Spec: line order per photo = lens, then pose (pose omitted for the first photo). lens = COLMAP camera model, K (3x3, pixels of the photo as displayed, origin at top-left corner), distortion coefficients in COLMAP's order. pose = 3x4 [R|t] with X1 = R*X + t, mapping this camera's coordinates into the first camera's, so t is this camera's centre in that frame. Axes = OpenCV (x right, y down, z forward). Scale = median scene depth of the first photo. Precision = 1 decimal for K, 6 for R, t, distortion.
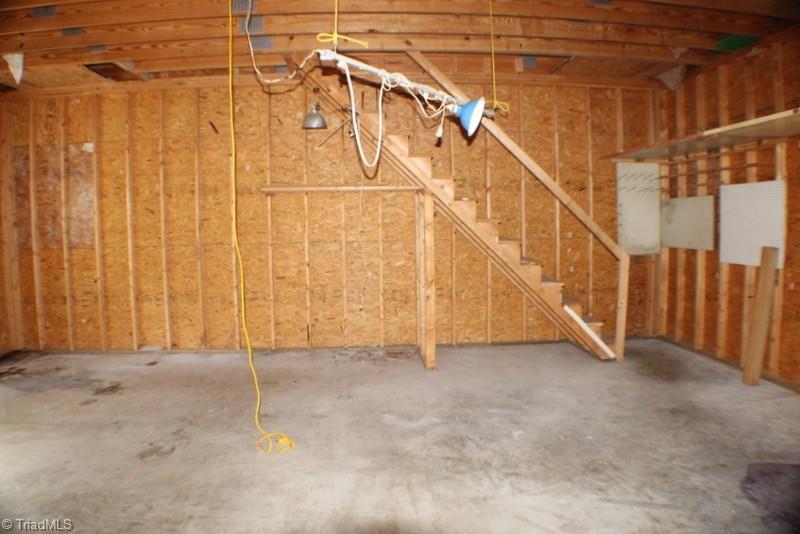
lens RADIAL K [[549.8, 0, 400.0], [0, 549.8, 267.0], [0, 0, 1]] dist [-0.145347, 0.004515]
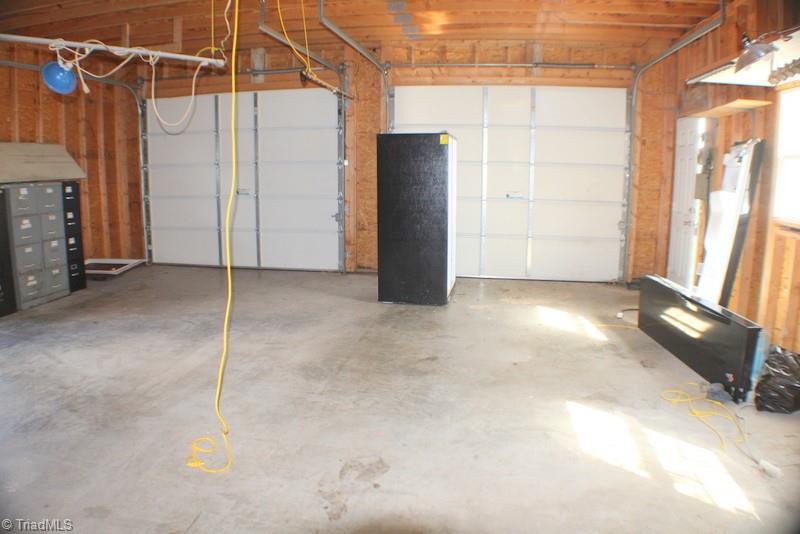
lens RADIAL K [[549.8, 0, 400.0], [0, 549.8, 267.0], [0, 0, 1]] dist [-0.145347, 0.004515]
pose [[-0.972142, -0.021936, 0.233365, -0.781084], [0.035295, 0.970560, 0.238261, -0.113679], [-0.231721, 0.239860, -0.942747, 1.862585]]
